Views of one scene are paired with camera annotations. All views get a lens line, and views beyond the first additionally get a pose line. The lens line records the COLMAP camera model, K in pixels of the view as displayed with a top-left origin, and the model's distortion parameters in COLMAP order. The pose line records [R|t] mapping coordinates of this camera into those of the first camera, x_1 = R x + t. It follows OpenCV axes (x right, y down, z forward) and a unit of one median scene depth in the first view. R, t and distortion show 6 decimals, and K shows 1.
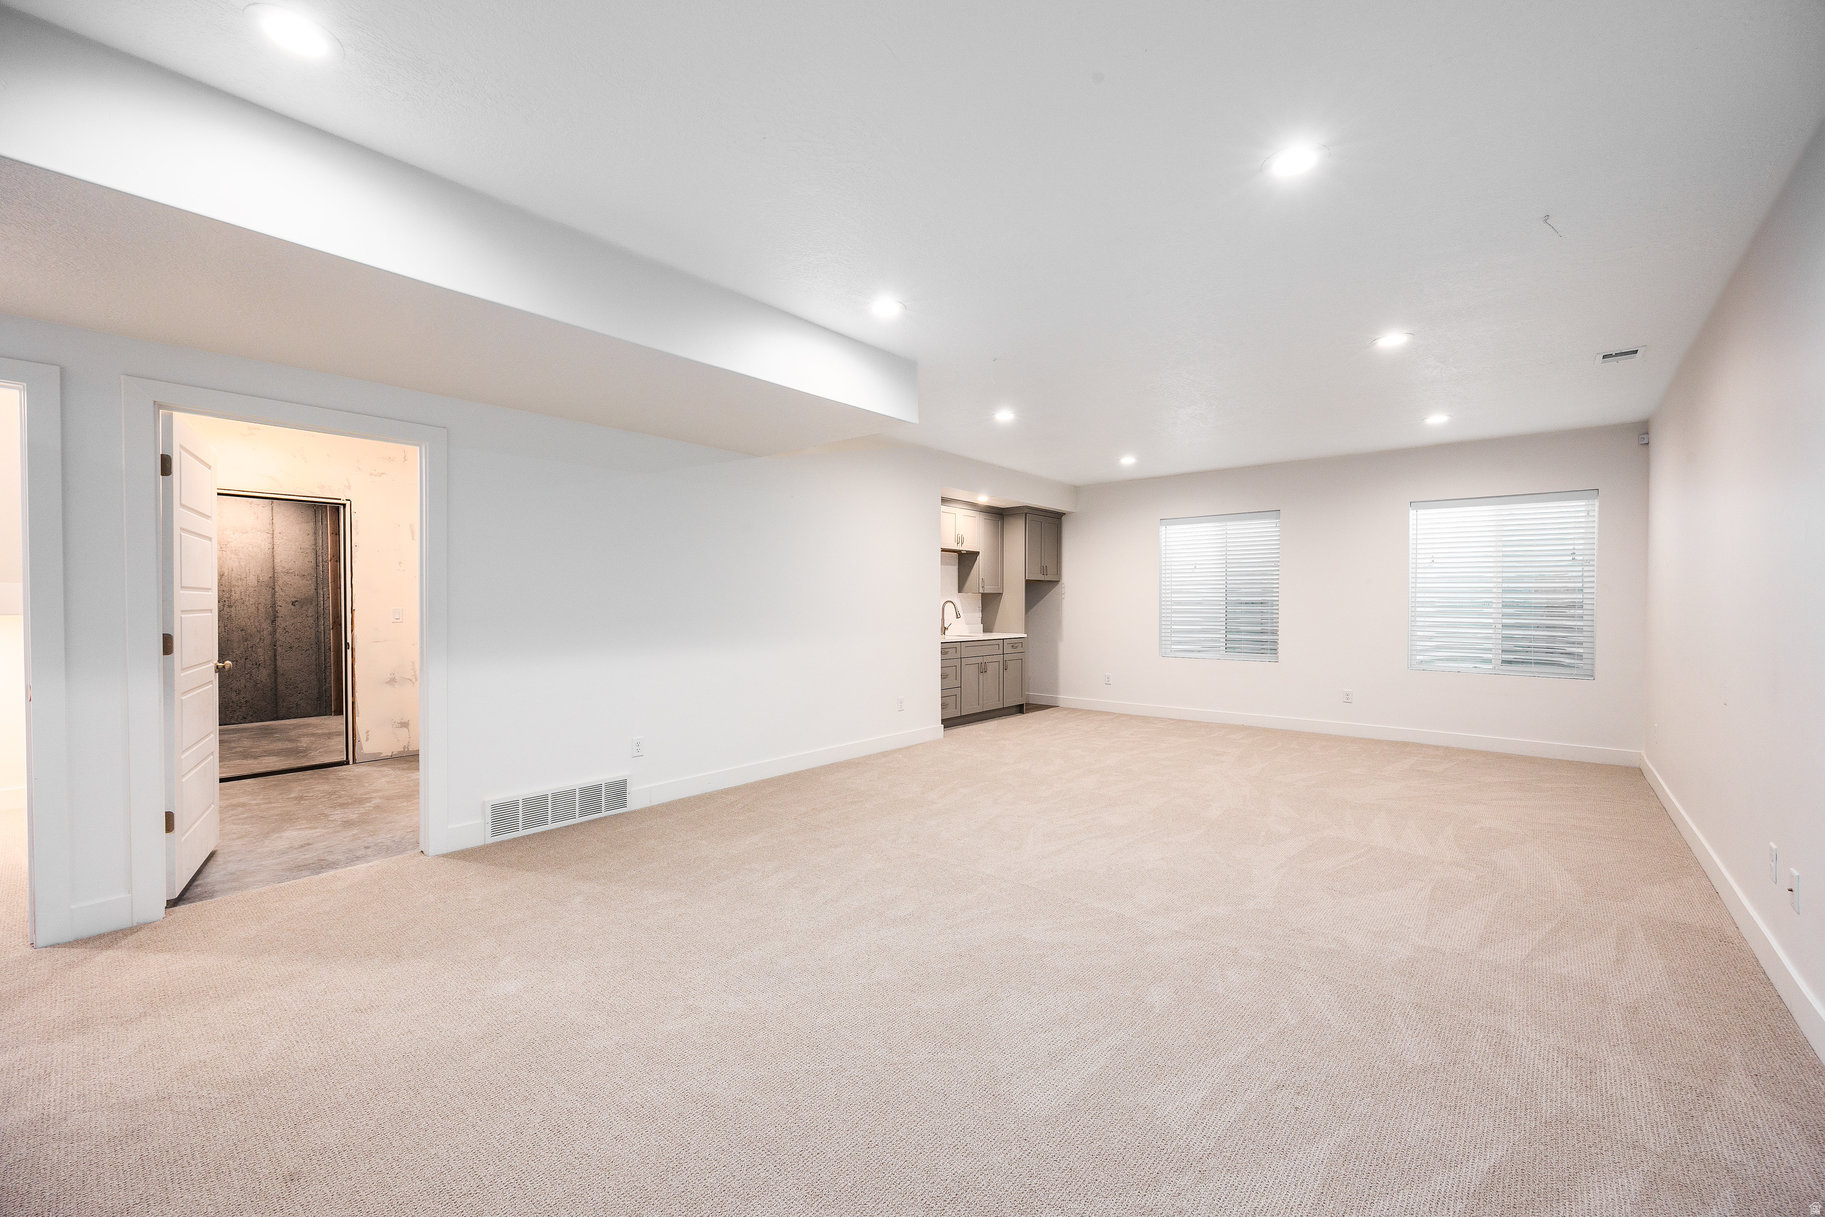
lens RADIAL K [[692.3, 0, 913.5], [0, 692.3, 589.8], [0, 0, 1]] dist [-0.000844, -0.000186]
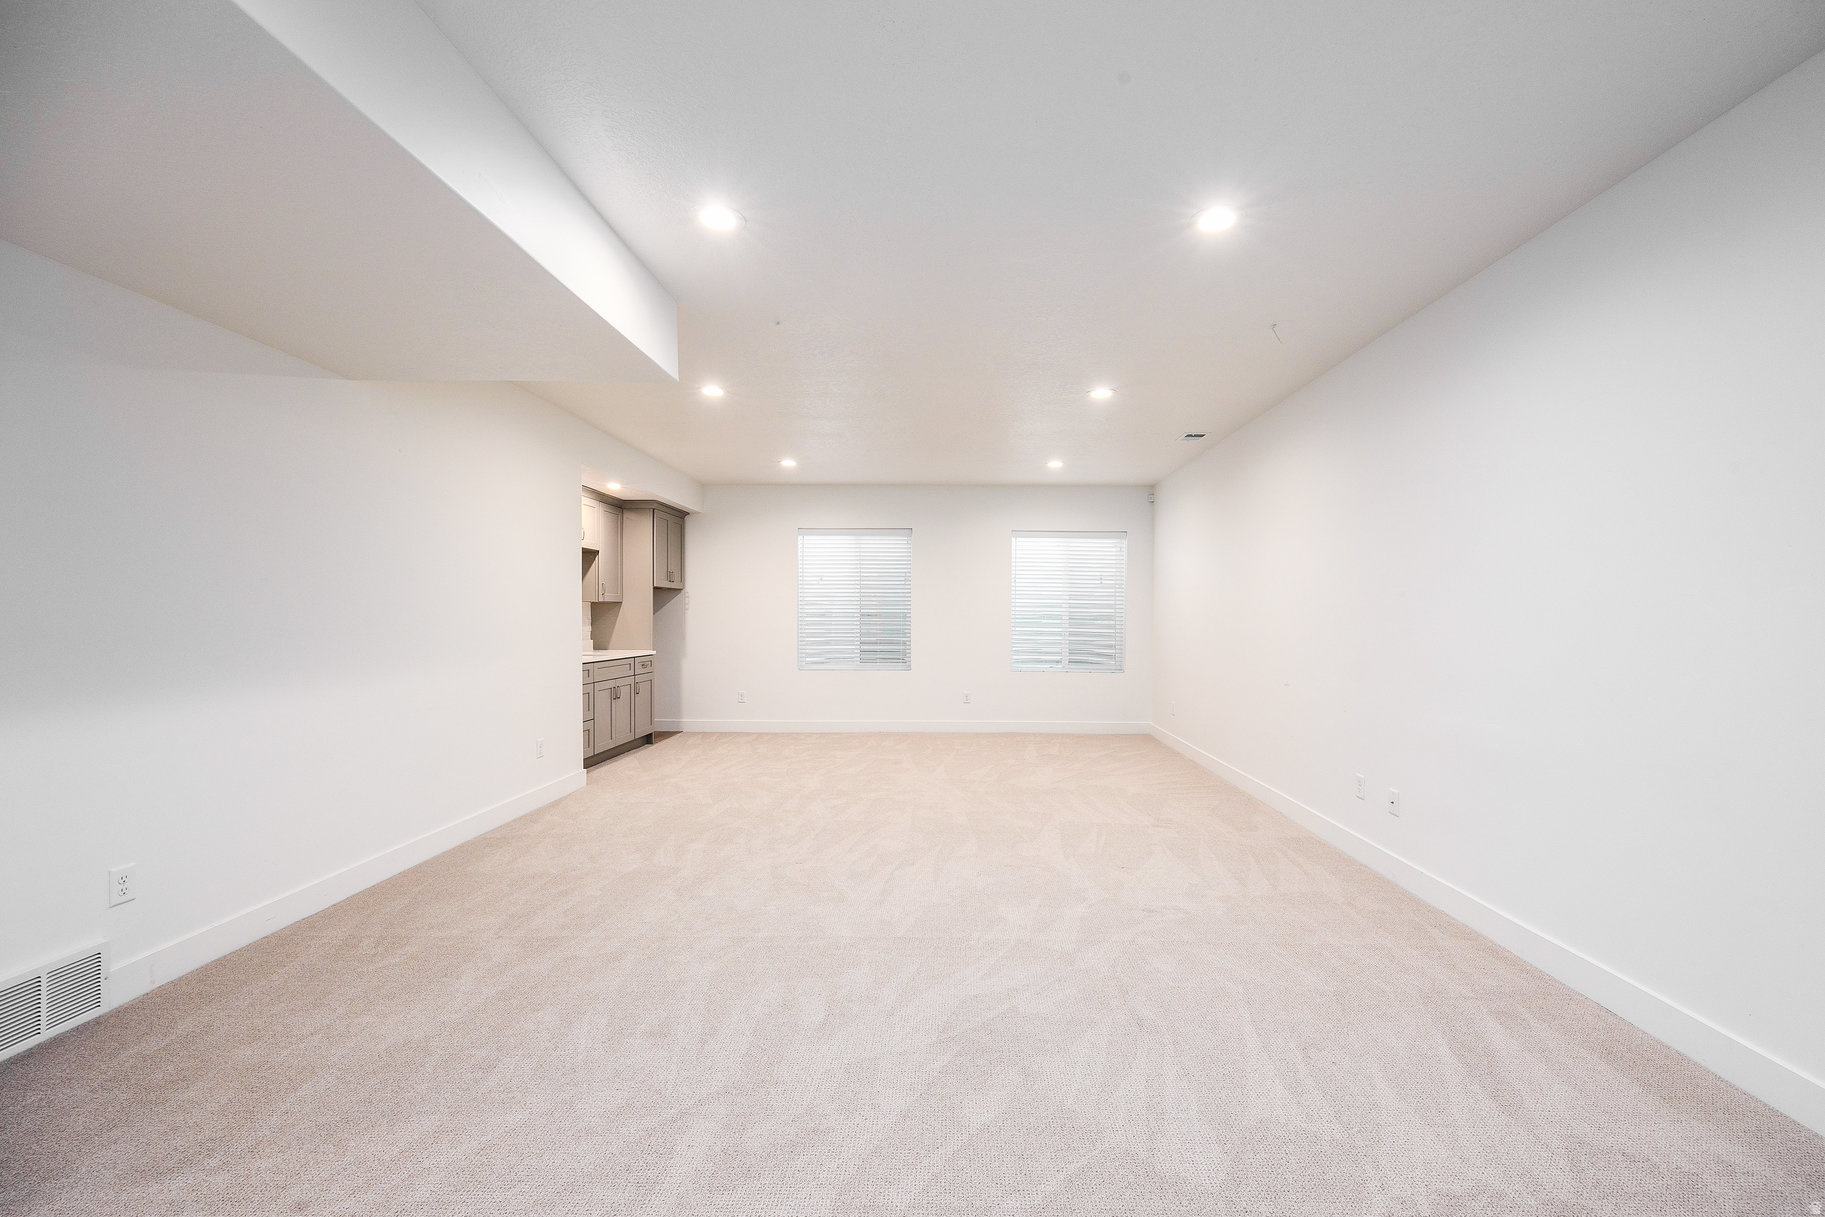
lens RADIAL K [[723.6, 0, 912.5], [0, 723.6, 608.5], [0, 0, 1]] dist [0.001829, -0.000071]
pose [[0.780076, 0.008865, 0.625622, -0.188829], [-0.015418, 0.999868, 0.005057, 0.003304], [-0.625495, -0.013591, 0.780110, 0.134327]]
